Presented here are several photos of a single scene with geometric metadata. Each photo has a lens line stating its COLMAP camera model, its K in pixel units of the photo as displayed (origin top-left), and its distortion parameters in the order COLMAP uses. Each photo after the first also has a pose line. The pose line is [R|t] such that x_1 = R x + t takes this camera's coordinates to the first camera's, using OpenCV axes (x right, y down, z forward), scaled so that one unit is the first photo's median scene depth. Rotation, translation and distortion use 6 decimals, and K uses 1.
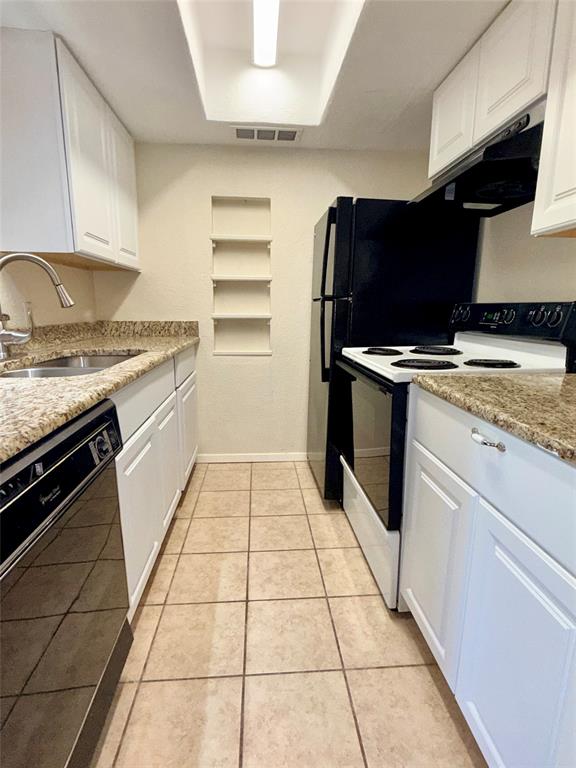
lens RADIAL K [[394.8, 0, 288.0], [0, 394.8, 384.0], [0, 0, 1]] dist [-0.001483, -0.000198]
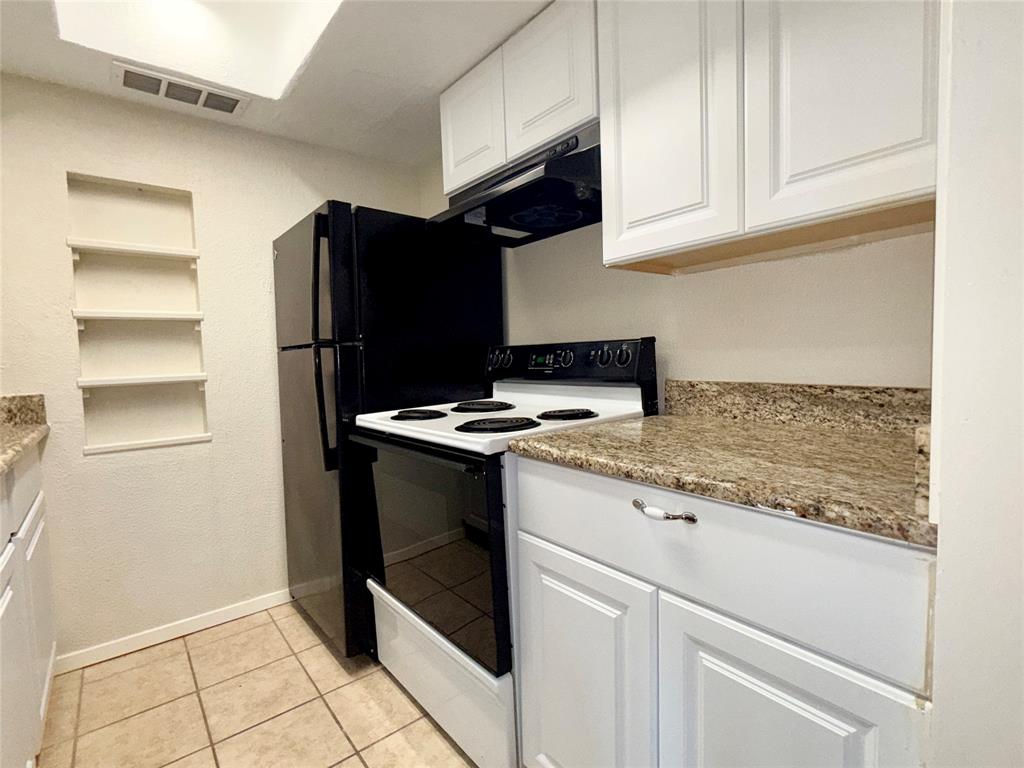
lens RADIAL K [[497.2, 0, 512.0], [0, 497.2, 384.0], [0, 0, 1]] dist [0.002004, 0.000671]
pose [[0.820914, -0.067335, 0.567069, -0.126106], [0.146709, 0.984562, -0.095473, -0.025457], [-0.551885, 0.161569, 0.818119, 0.158259]]
